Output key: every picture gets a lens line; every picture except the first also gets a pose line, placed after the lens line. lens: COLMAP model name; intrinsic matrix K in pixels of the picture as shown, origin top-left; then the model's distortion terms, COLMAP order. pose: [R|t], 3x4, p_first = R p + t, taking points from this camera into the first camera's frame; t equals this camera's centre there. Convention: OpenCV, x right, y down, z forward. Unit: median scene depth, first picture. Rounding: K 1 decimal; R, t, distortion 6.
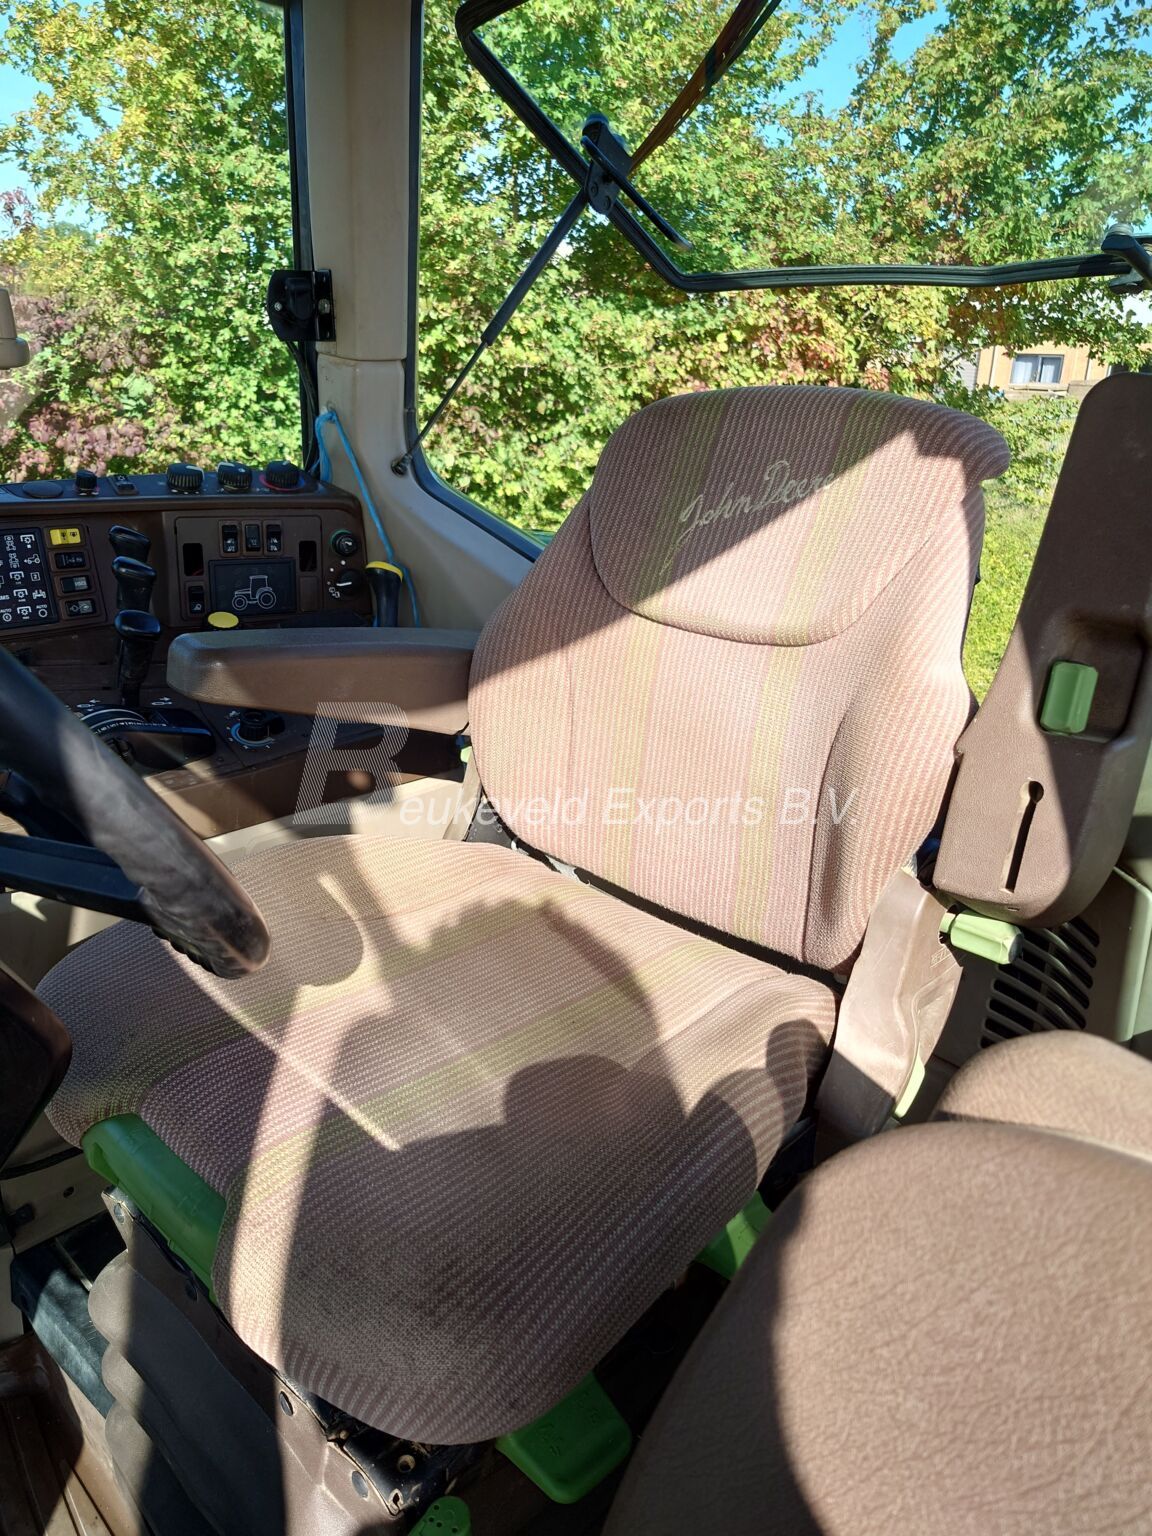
lens RADIAL K [[1195.2, 0, 582.7], [0, 1195.2, 782.0], [0, 0, 1]] dist [0.036079, -0.021445]
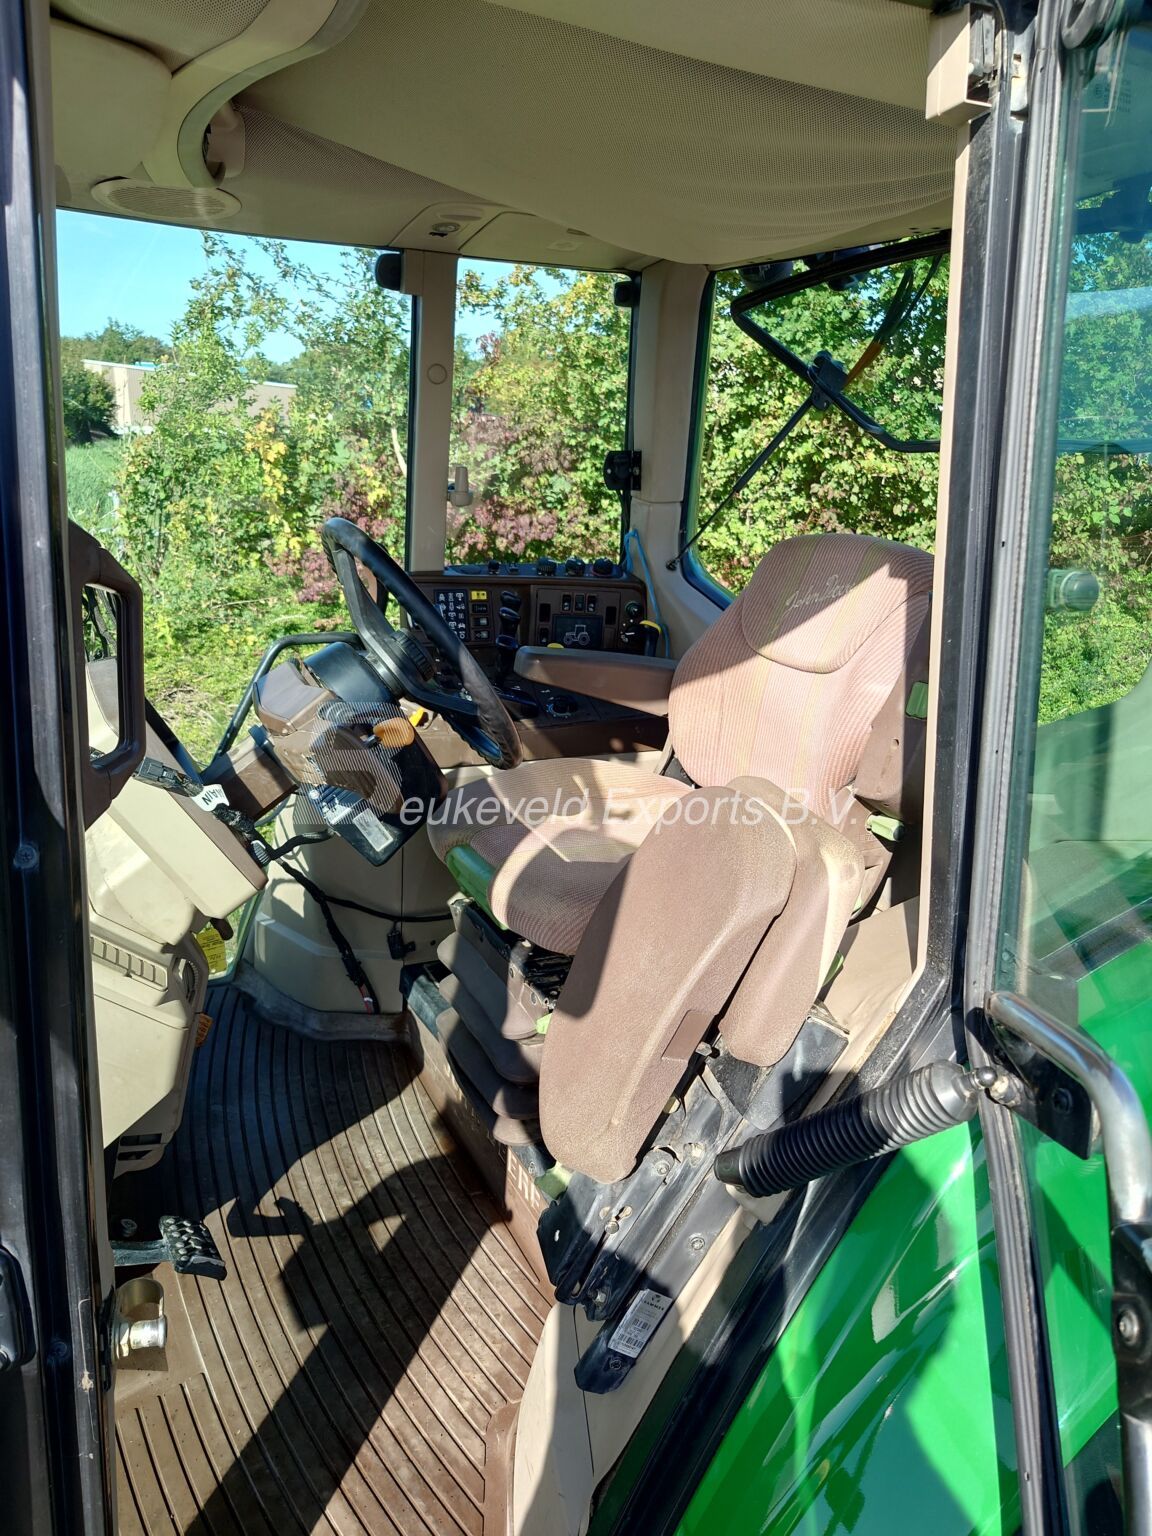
lens RADIAL K [[1195.2, 0, 577.7], [0, 1195.2, 769.0], [0, 0, 1]] dist [0.036079, -0.021445]
pose [[0.944239, 0.104276, -0.312312, 0.066589], [-0.128281, 0.990083, -0.057271, 0.030826], [0.303243, 0.094141, 0.948252, -0.141485]]
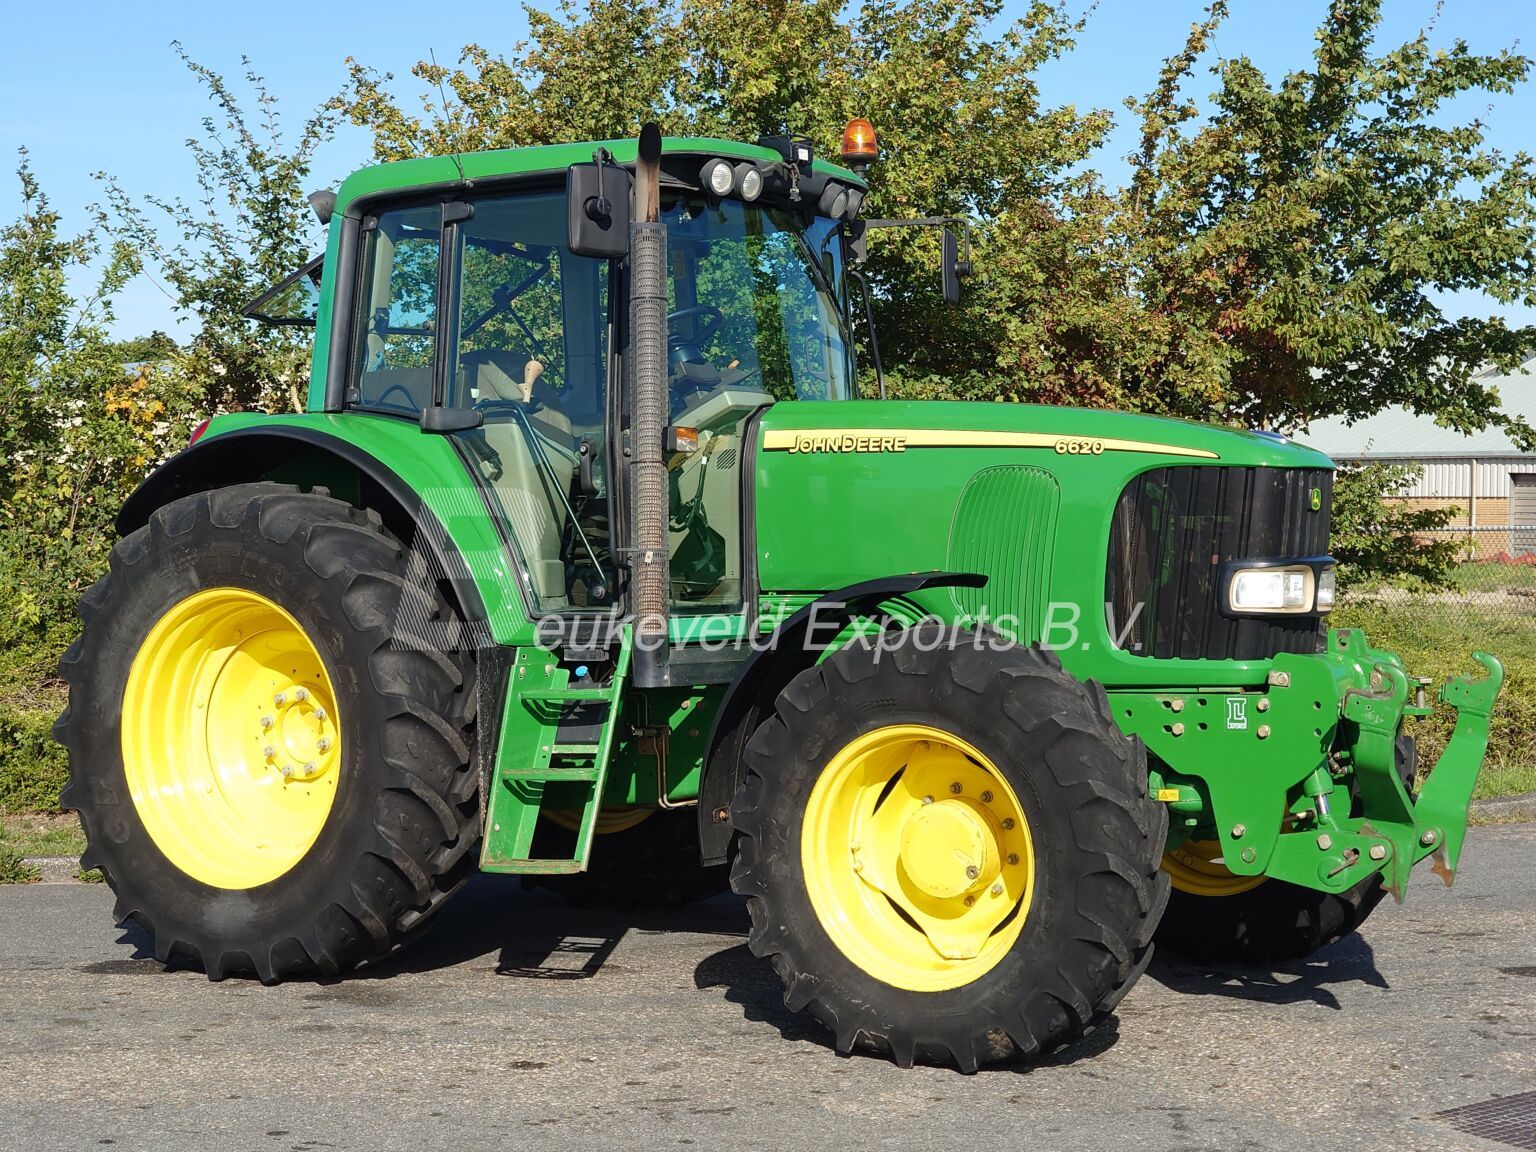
lens RADIAL K [[2786.9, 0, 769.2], [0, 2786.9, 573.6], [0, 0, 1]] dist [0.071685, 0.000000]
pose [[0.999413, -0.017424, -0.029500, -0.016745], [0.006949, 0.946224, -0.323439, 0.660511], [0.033549, 0.323044, 0.945789, -1.485866]]
